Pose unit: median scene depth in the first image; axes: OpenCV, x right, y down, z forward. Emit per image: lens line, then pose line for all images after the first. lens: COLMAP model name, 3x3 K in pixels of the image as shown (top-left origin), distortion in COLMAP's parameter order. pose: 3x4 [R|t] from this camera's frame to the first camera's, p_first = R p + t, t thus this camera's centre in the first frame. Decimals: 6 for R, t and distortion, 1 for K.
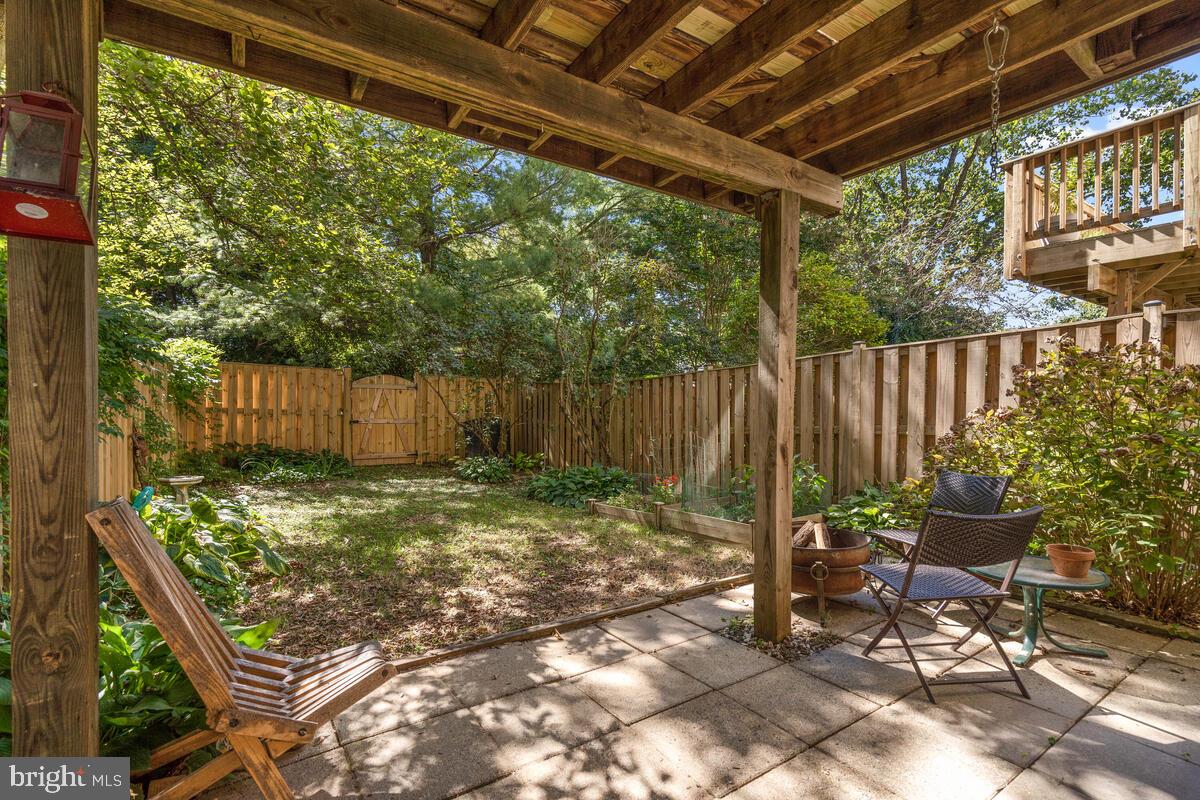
lens RADIAL K [[585.4, 0, 598.6], [0, 585.4, 403.1], [0, 0, 1]] dist [-0.000257, 0.000940]
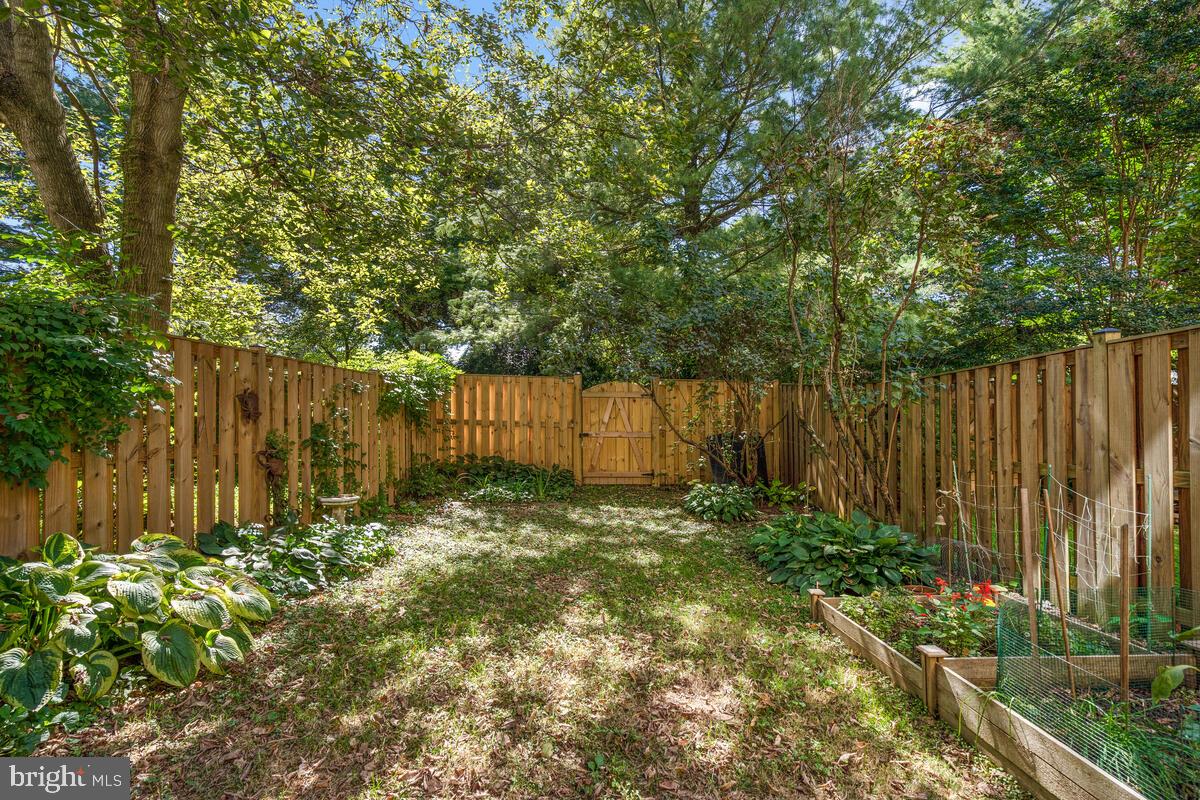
lens RADIAL K [[564.6, 0, 580.7], [0, 564.6, 405.1], [0, 0, 1]] dist [0.001688, 0.000824]
pose [[0.824855, -0.011963, -0.565218, 0.073940], [0.005129, 0.999893, -0.013677, -0.002218], [0.565321, 0.008382, 0.824828, 0.301627]]
